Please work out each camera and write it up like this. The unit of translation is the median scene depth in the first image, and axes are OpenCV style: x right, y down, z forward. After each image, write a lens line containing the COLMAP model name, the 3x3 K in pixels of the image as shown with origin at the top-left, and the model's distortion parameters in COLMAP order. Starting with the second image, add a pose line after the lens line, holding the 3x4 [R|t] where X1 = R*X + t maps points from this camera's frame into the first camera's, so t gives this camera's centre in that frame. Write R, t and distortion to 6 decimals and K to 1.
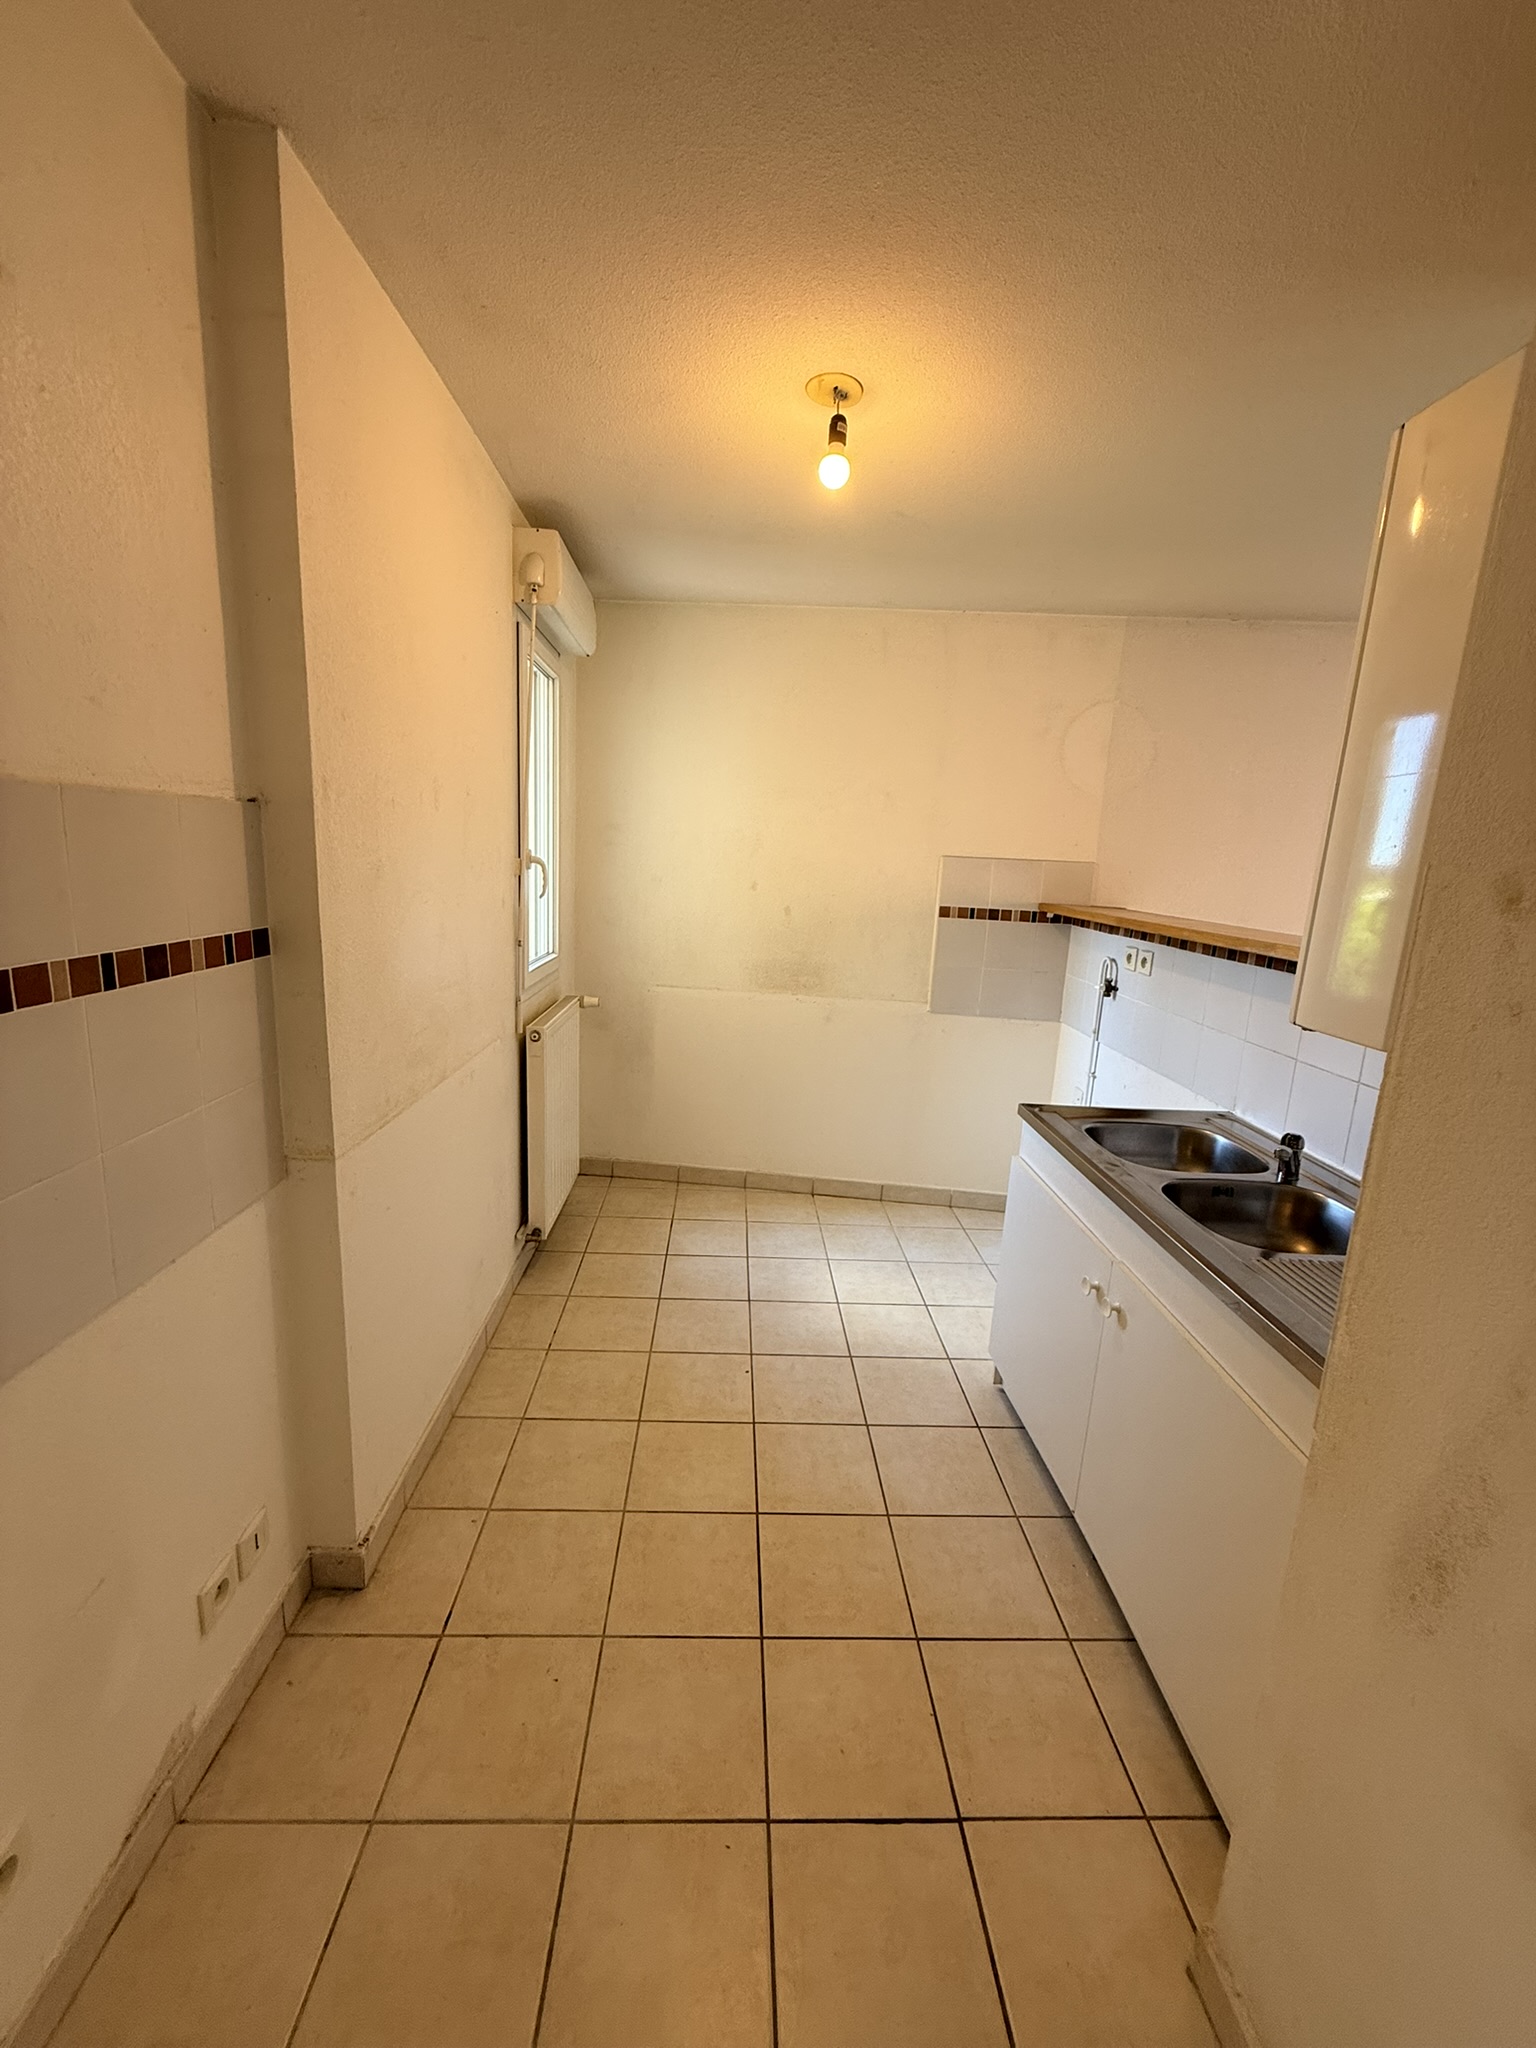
lens RADIAL K [[817.7, 0, 763.1], [0, 817.7, 1020.7], [0, 0, 1]] dist [-0.002061, 0.000482]
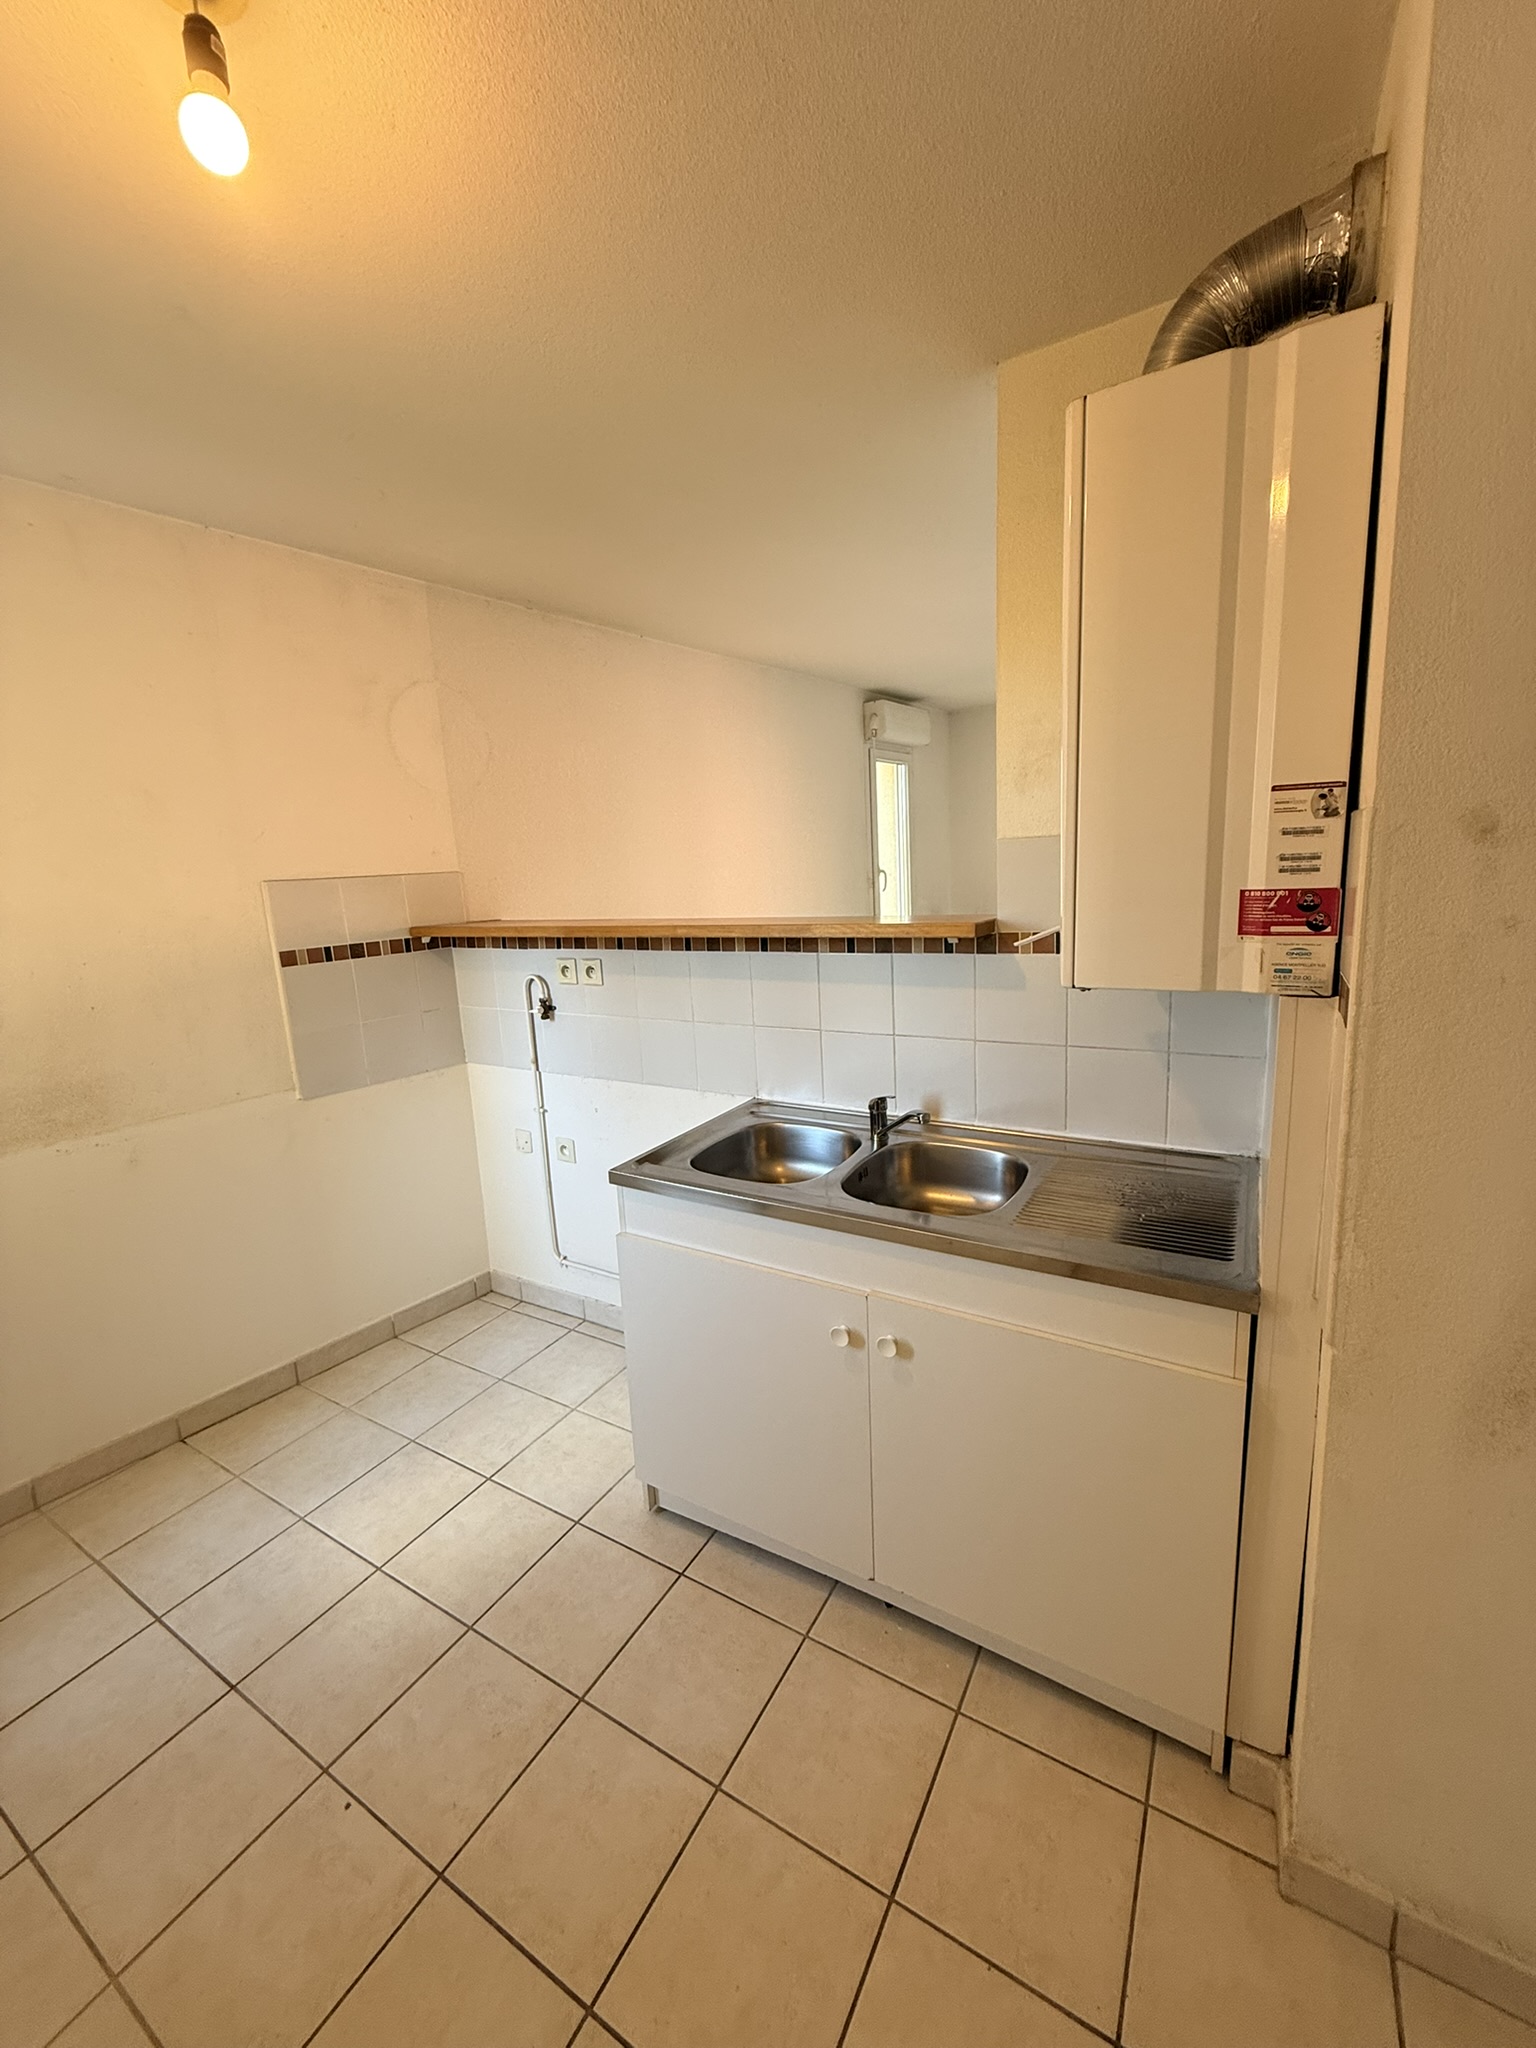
lens RADIAL K [[817.7, 0, 766.1], [0, 817.7, 1018.3], [0, 0, 1]] dist [-0.002061, 0.000482]
pose [[0.540950, -0.231439, 0.808585, -0.156868], [0.245866, 0.962913, 0.111125, -0.068281], [-0.804315, 0.138691, 0.577790, 0.301275]]
